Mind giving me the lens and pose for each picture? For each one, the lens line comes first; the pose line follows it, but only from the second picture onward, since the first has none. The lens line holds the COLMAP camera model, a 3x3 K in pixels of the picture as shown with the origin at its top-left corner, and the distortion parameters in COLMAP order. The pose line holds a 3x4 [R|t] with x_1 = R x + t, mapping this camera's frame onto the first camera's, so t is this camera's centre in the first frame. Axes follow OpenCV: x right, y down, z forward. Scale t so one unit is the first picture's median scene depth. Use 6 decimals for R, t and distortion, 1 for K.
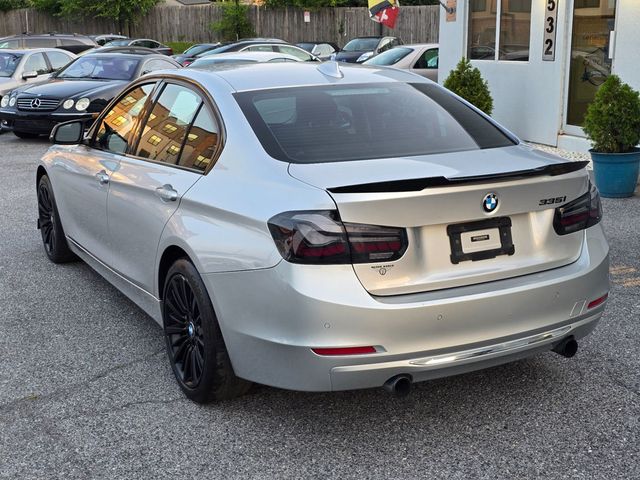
lens RADIAL K [[434.3, 0, 319.4], [0, 434.3, 231.9], [0, 0, 1]] dist [0.055091, -0.049920]
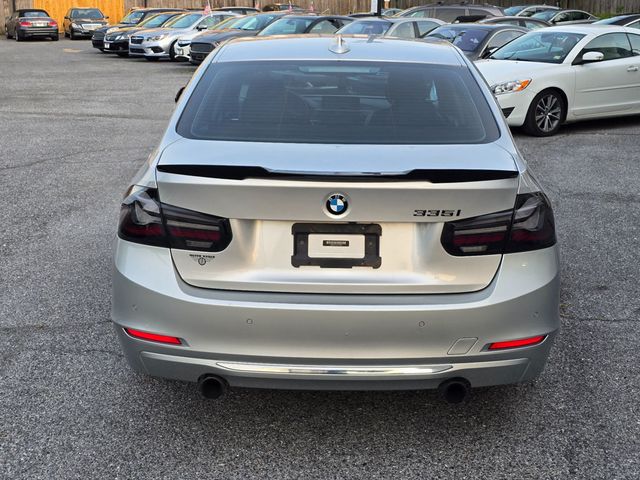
lens RADIAL K [[434.3, 0, 319.4], [0, 434.3, 231.9], [0, 0, 1]] dist [0.055091, -0.049920]
pose [[0.959396, 0.151638, -0.237834, 0.558141], [-0.139517, 0.987944, 0.067095, -0.064152], [0.245141, -0.031188, 0.968986, 0.152031]]
